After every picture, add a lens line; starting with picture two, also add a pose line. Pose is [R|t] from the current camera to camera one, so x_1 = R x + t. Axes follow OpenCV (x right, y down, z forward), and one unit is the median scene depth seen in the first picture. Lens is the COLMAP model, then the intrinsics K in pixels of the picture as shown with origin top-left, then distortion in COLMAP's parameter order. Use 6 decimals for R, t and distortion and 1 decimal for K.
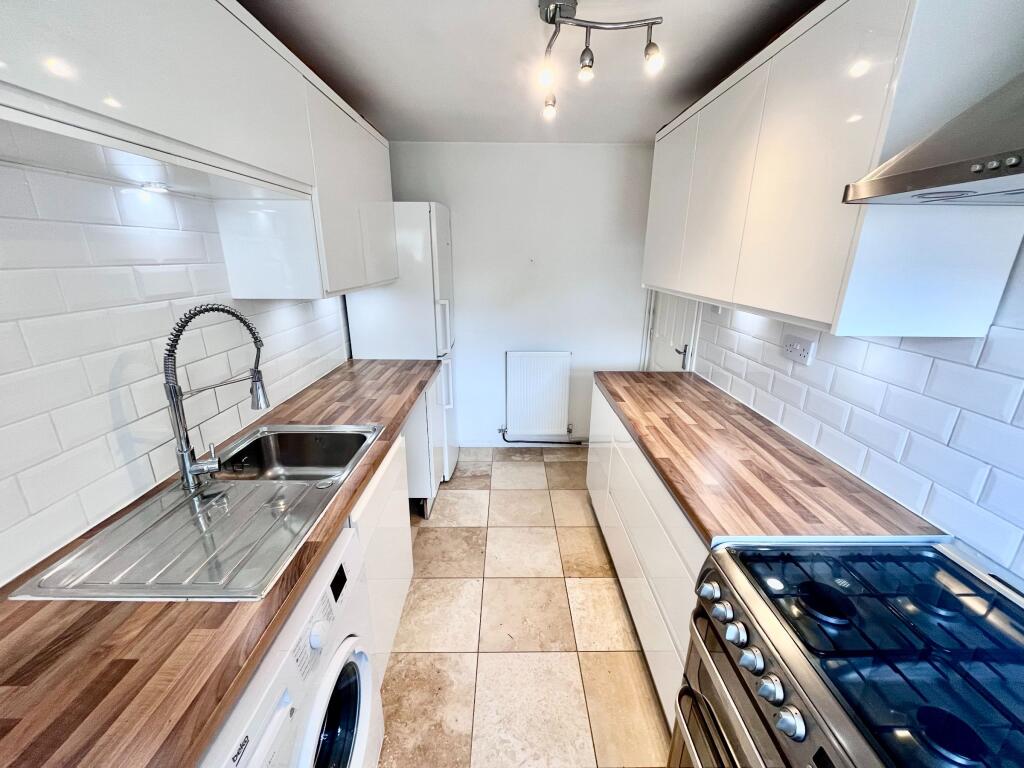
lens RADIAL K [[413.6, 0, 513.9], [0, 413.6, 383.6], [0, 0, 1]] dist [-0.009340, -0.000082]
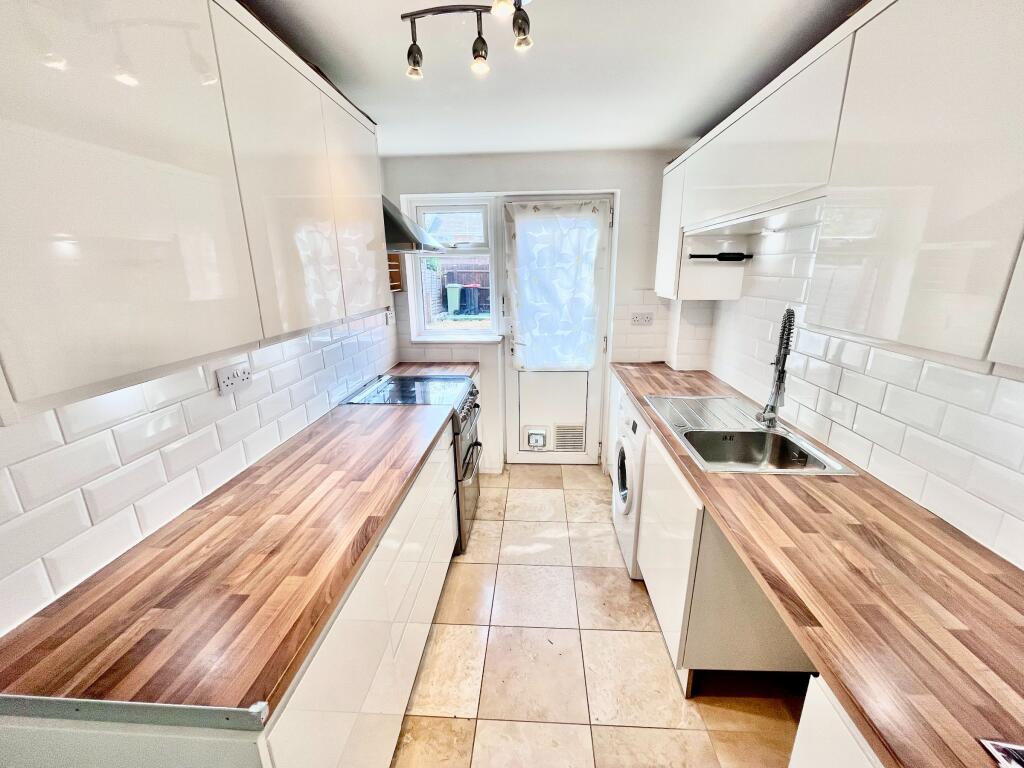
lens RADIAL K [[413.6, 0, 514.6], [0, 413.6, 385.0], [0, 0, 1]] dist [-0.009340, -0.000082]
pose [[-0.997656, -0.018100, 0.065998, 0.023646], [0.021016, 0.836760, 0.547167, -0.474258], [-0.065128, 0.547271, -0.834418, 1.490765]]
